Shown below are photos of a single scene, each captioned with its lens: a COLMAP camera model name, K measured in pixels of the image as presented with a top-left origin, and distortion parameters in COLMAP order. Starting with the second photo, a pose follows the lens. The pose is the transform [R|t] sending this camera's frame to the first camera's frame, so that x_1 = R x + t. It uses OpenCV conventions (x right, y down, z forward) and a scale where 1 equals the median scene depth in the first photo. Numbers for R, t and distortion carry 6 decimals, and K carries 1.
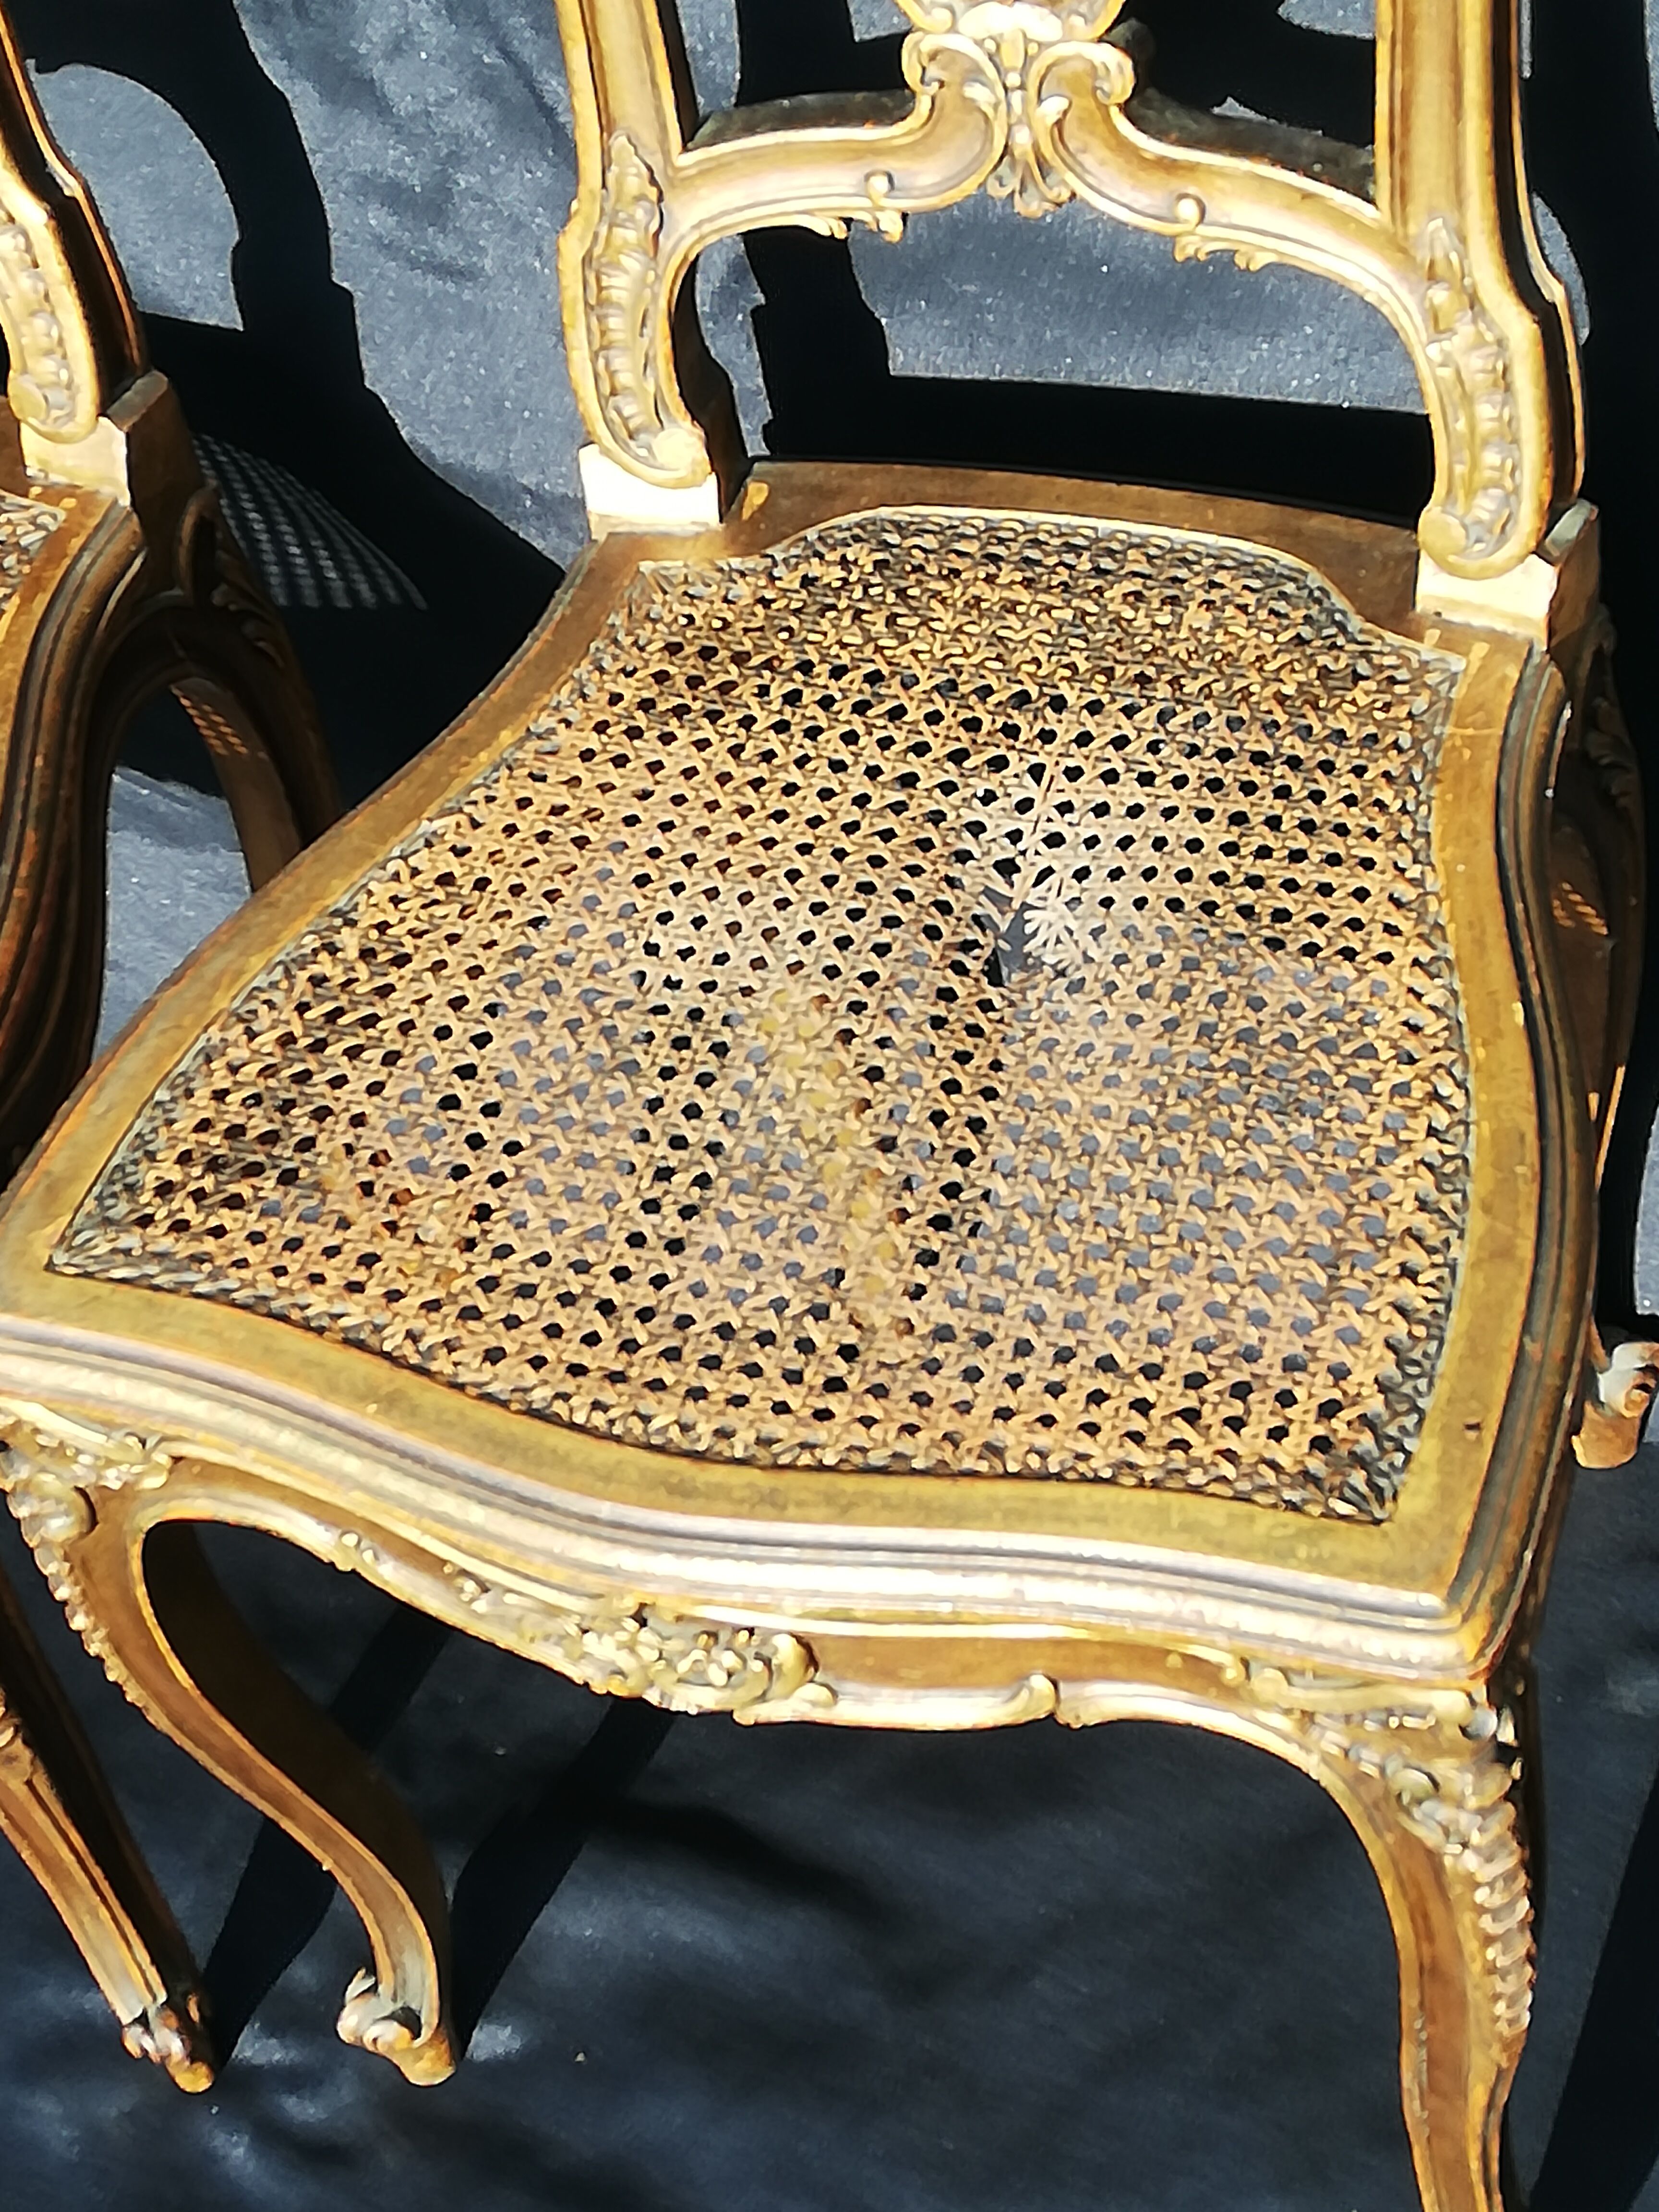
lens RADIAL K [[4203.0, 0, 847.3], [0, 4203.0, 1060.4], [0, 0, 1]] dist [0.166984, 0.000000]
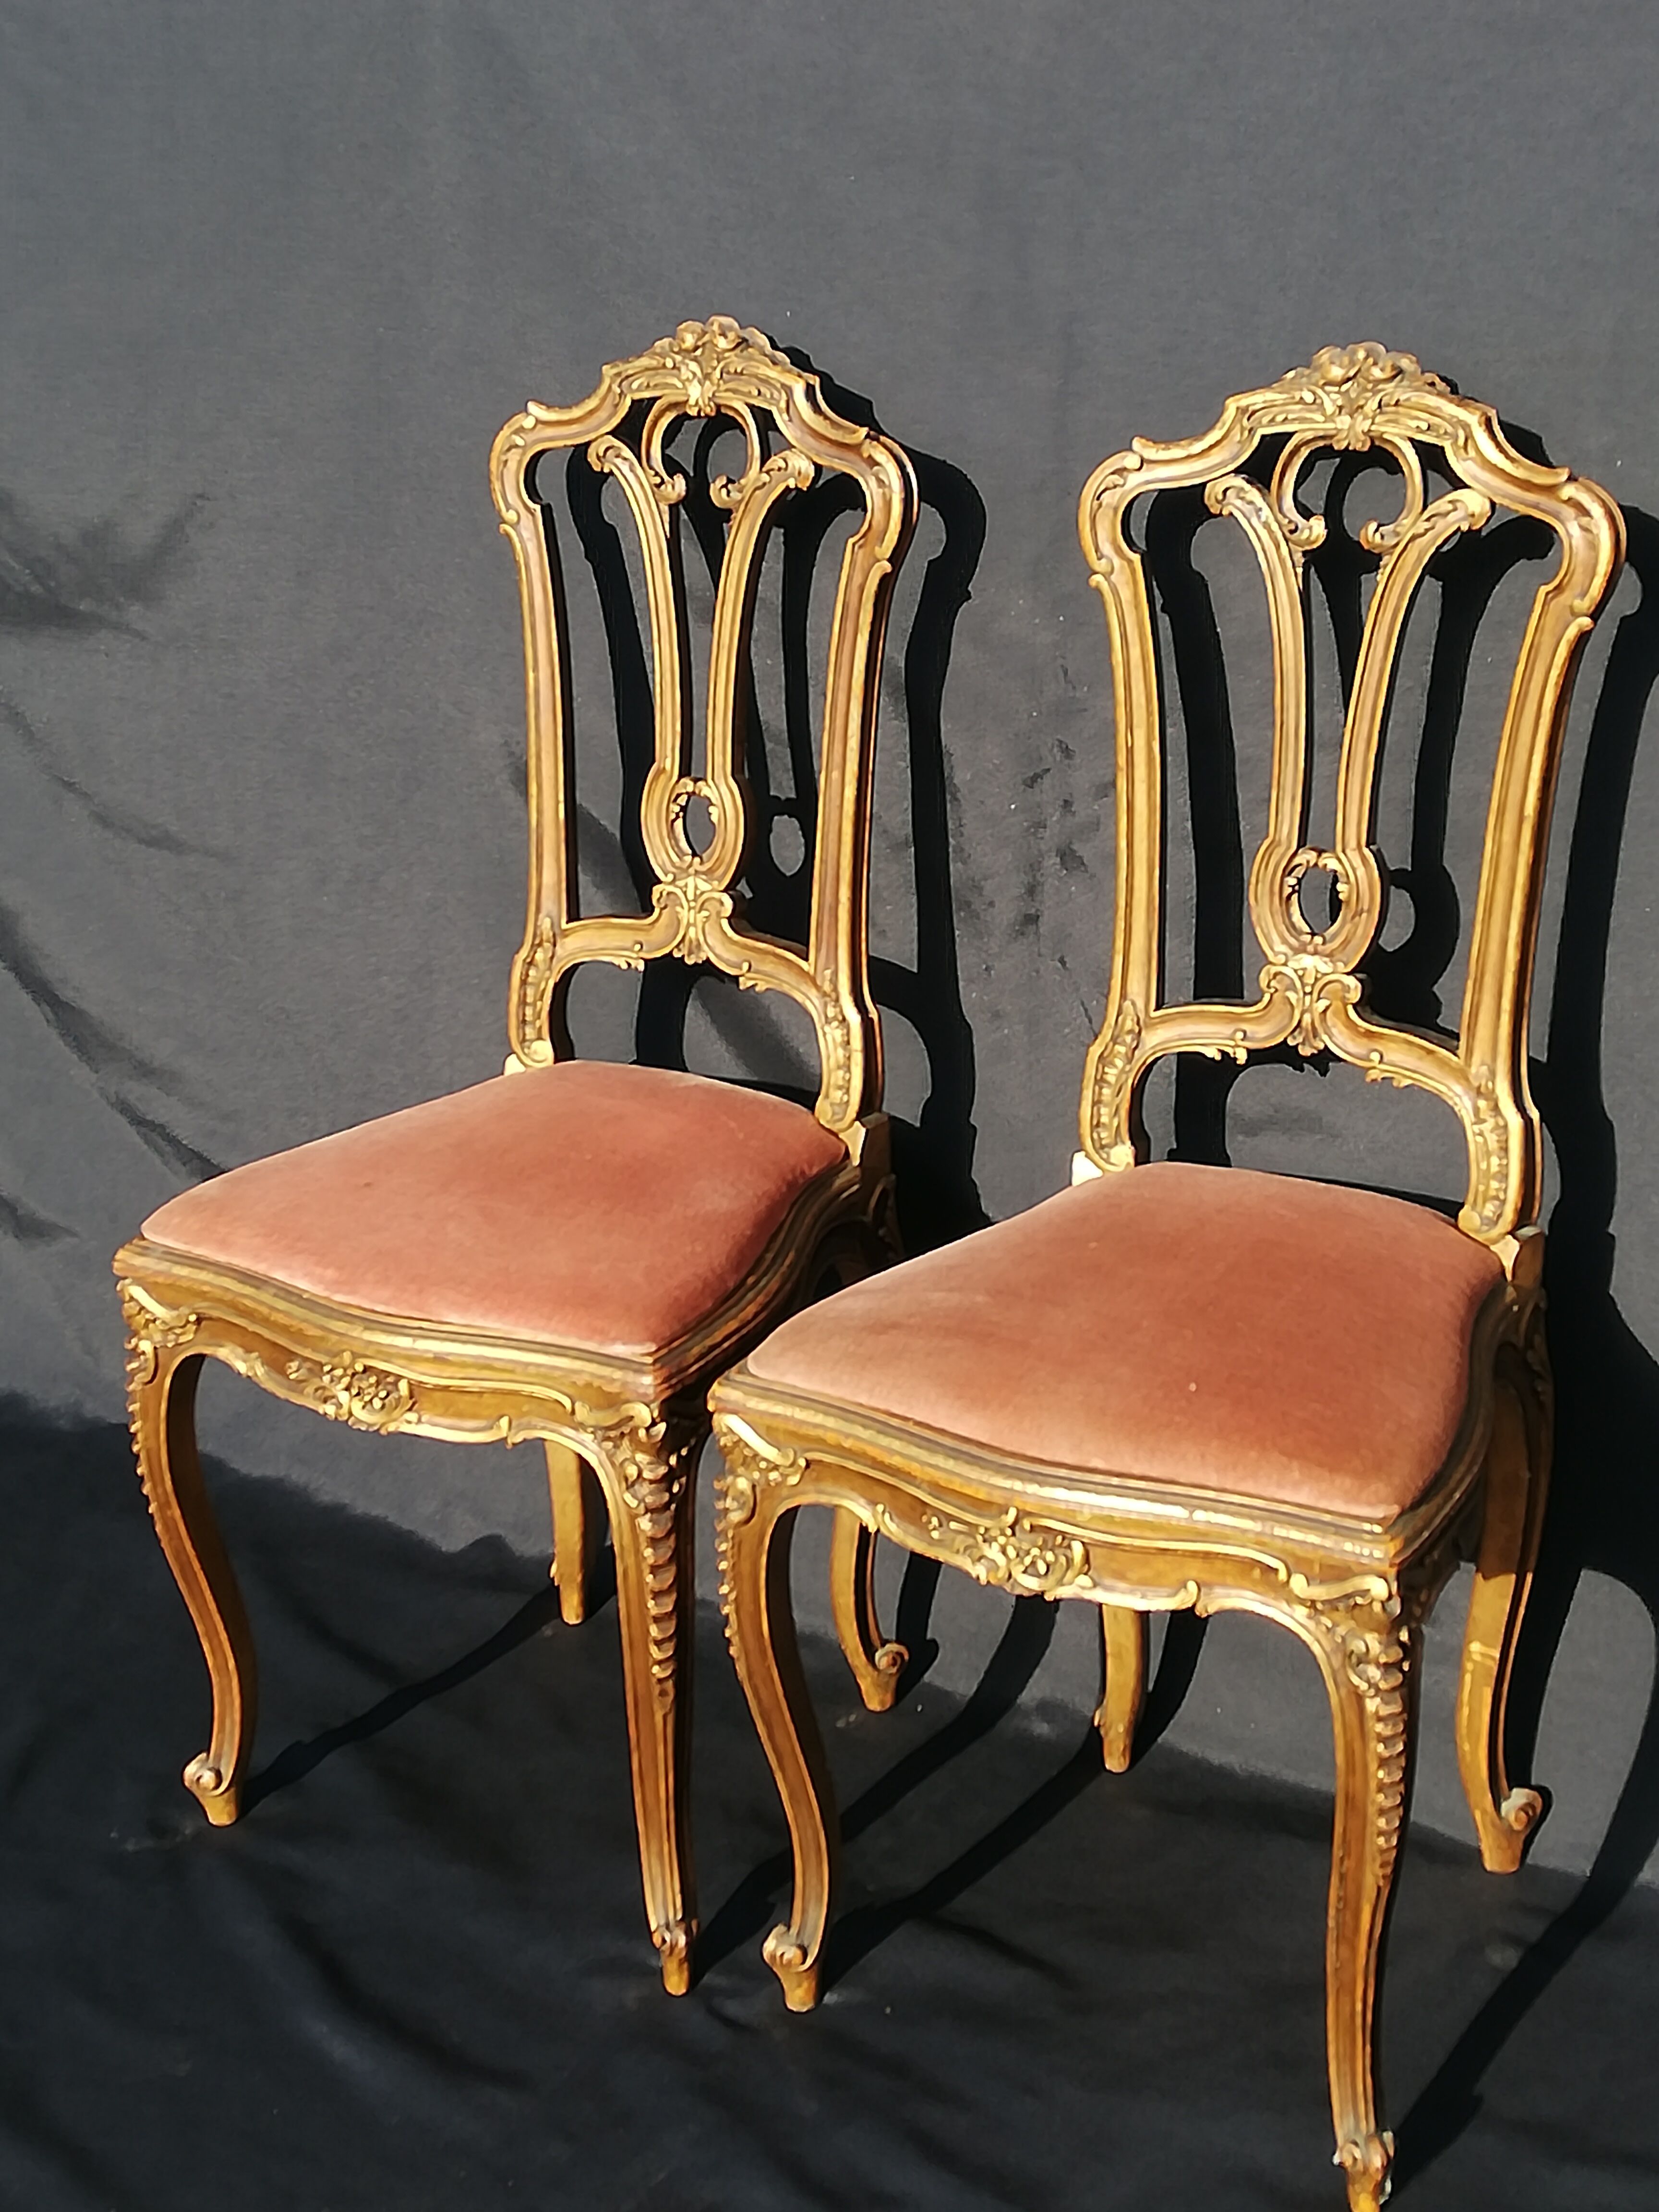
lens RADIAL K [[3390.5, 0, 832.0], [0, 3390.5, 1104.5], [0, 0, 1]] dist [0.125816, 0.000000]
pose [[0.971380, 0.191818, -0.140094, 0.057191], [-0.233965, 0.874467, -0.424933, 0.642387], [0.040998, 0.445549, 0.894319, -0.599525]]
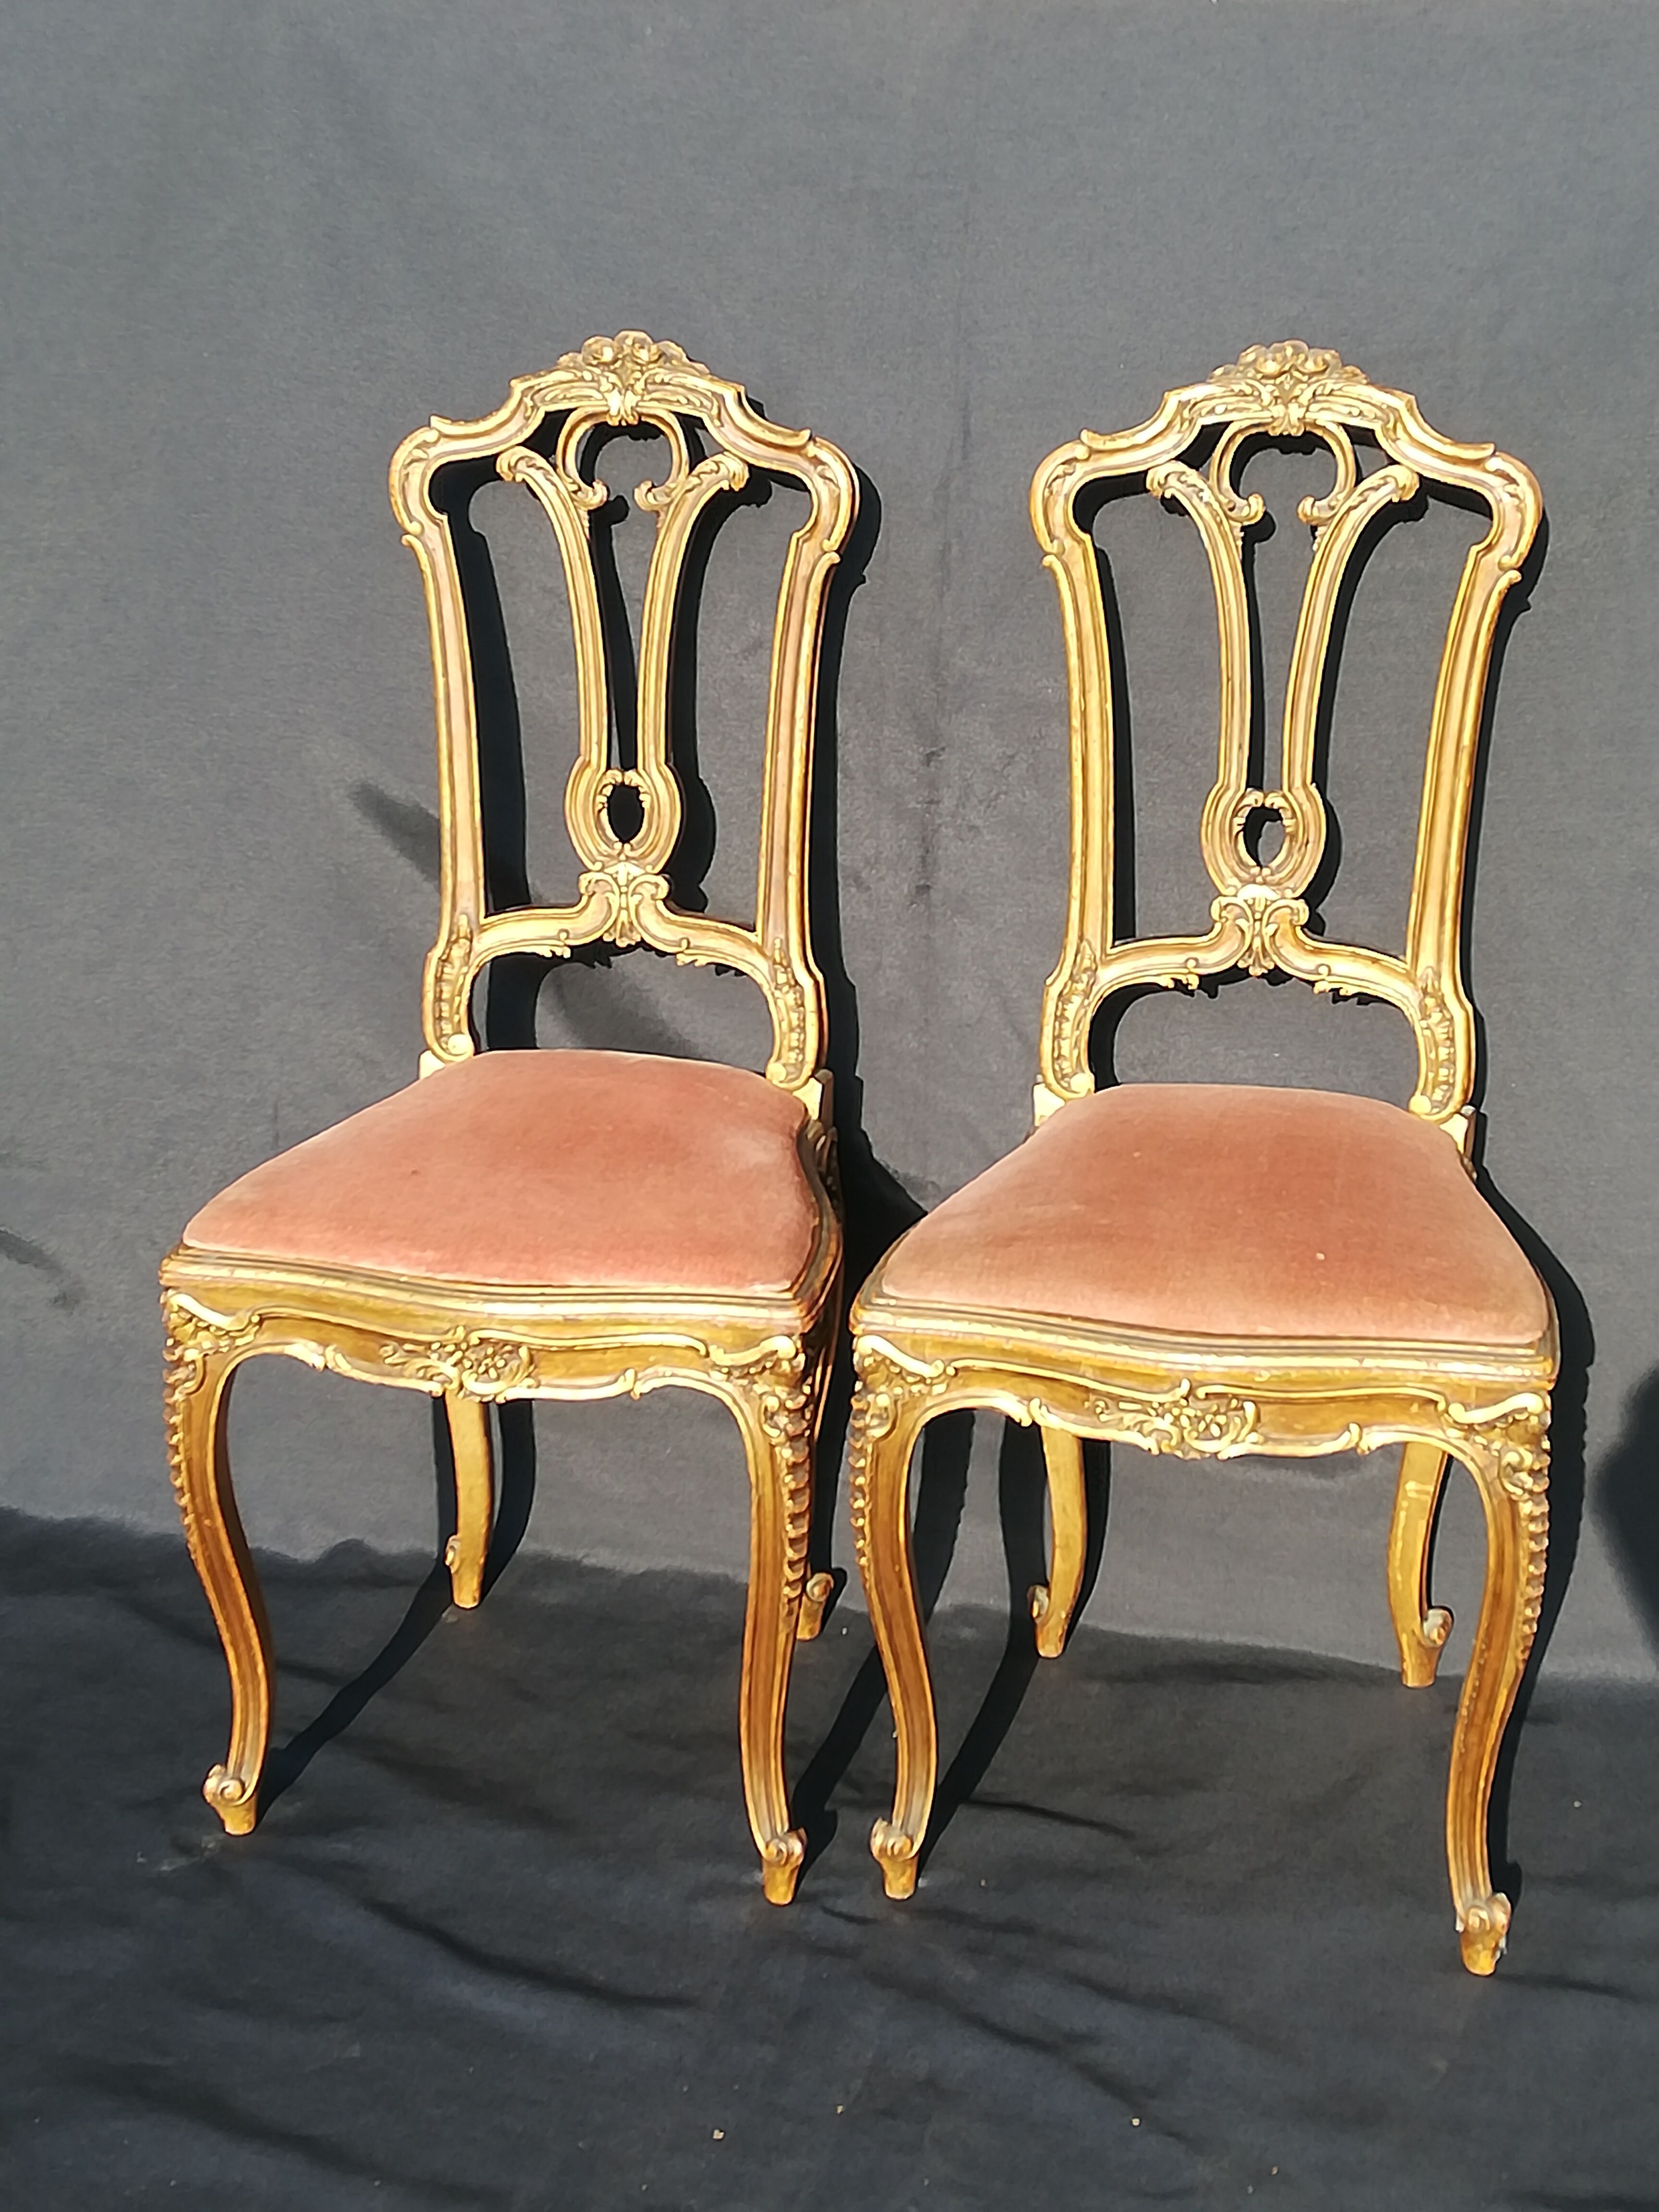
lens RADIAL K [[3390.5, 0, 824.1], [0, 3390.5, 1100.7], [0, 0, 1]] dist [0.125816, 0.000000]
pose [[0.976837, 0.103104, 0.187509, -0.576103], [0.000957, 0.874155, -0.485646, 0.842336], [-0.213984, 0.474576, 0.853808, -0.627349]]
